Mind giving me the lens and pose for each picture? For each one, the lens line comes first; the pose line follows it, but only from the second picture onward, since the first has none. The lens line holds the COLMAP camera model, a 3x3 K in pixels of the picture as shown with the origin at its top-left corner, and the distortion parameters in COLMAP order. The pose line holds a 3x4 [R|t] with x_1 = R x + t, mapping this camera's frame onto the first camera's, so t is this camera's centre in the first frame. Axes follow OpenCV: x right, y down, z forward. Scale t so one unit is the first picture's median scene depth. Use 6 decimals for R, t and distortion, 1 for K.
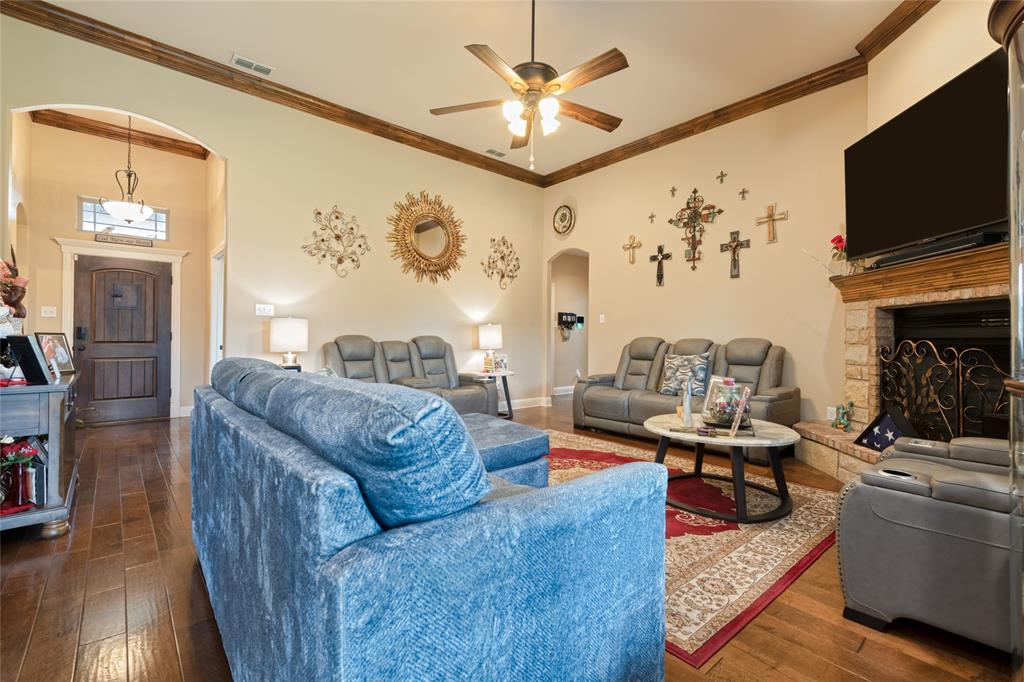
lens RADIAL K [[459.1, 0, 525.9], [0, 459.1, 319.9], [0, 0, 1]] dist [0.014636, -0.004636]
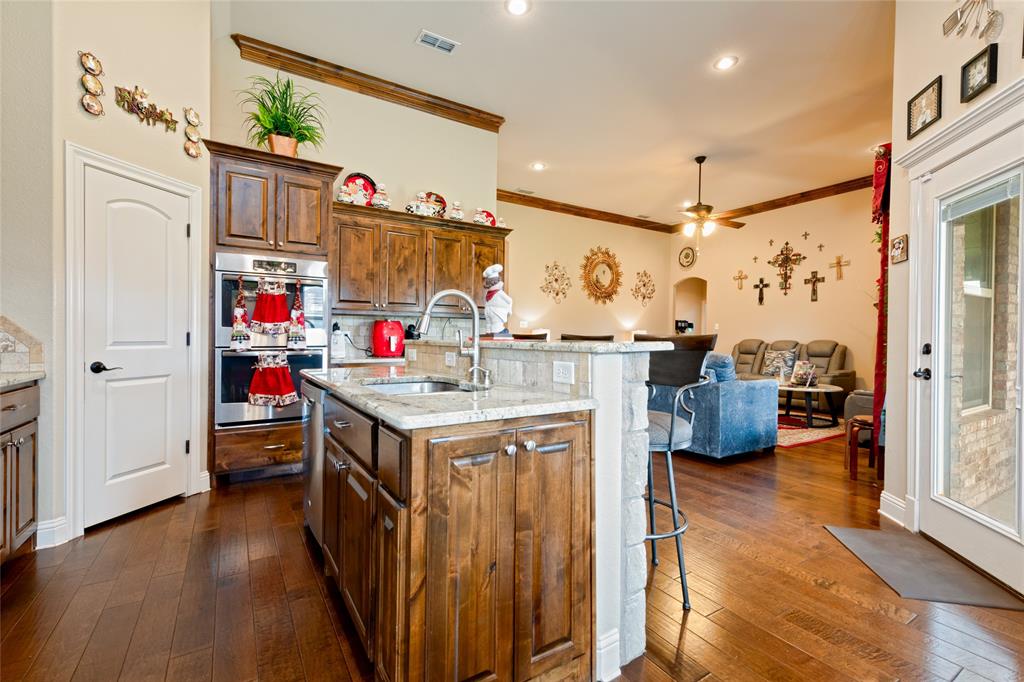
lens RADIAL K [[459.1, 0, 526.1], [0, 459.1, 334.1], [0, 0, 1]] dist [0.014636, -0.004636]
pose [[0.987683, -0.003394, -0.156430, -0.245829], [0.008321, 0.999489, 0.030851, -0.033775], [0.156245, -0.031772, 0.987207, -0.646767]]
